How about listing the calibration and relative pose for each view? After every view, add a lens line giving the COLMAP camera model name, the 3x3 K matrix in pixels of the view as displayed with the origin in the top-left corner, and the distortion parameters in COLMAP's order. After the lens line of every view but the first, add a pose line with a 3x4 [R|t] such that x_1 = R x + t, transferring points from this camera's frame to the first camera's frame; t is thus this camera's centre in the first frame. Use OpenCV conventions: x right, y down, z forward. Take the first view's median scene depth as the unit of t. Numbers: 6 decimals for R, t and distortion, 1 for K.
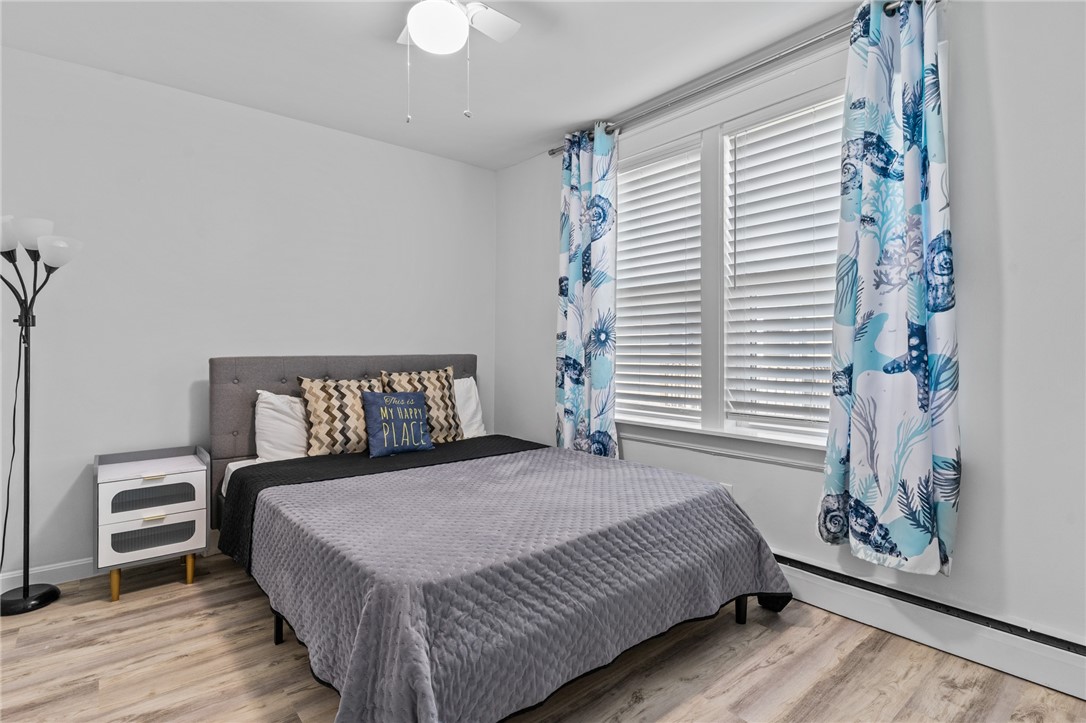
lens RADIAL K [[527.1, 0, 543.4], [0, 527.1, 340.2], [0, 0, 1]] dist [0.002272, -0.000918]
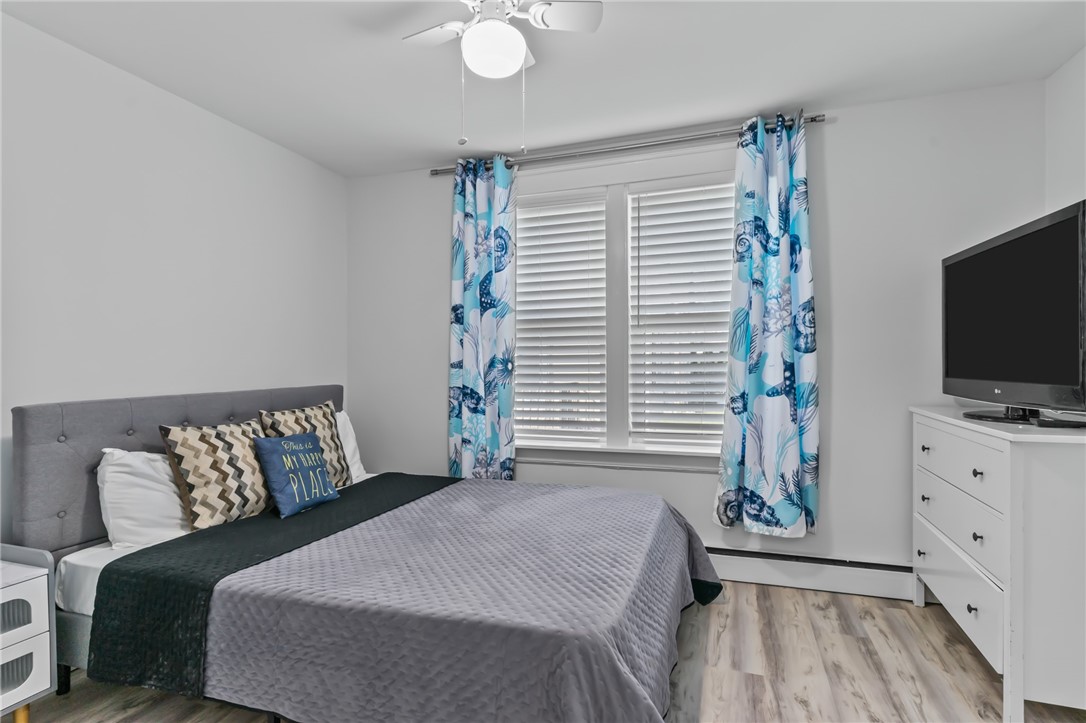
lens RADIAL K [[525.4, 0, 545.1], [0, 525.4, 364.9], [0, 0, 1]] dist [0.001175, 0.000851]
pose [[0.858289, -0.007619, 0.513110, -0.399564], [-0.001788, 0.999839, 0.017838, -0.031445], [-0.513163, -0.016227, 0.858138, 0.093285]]
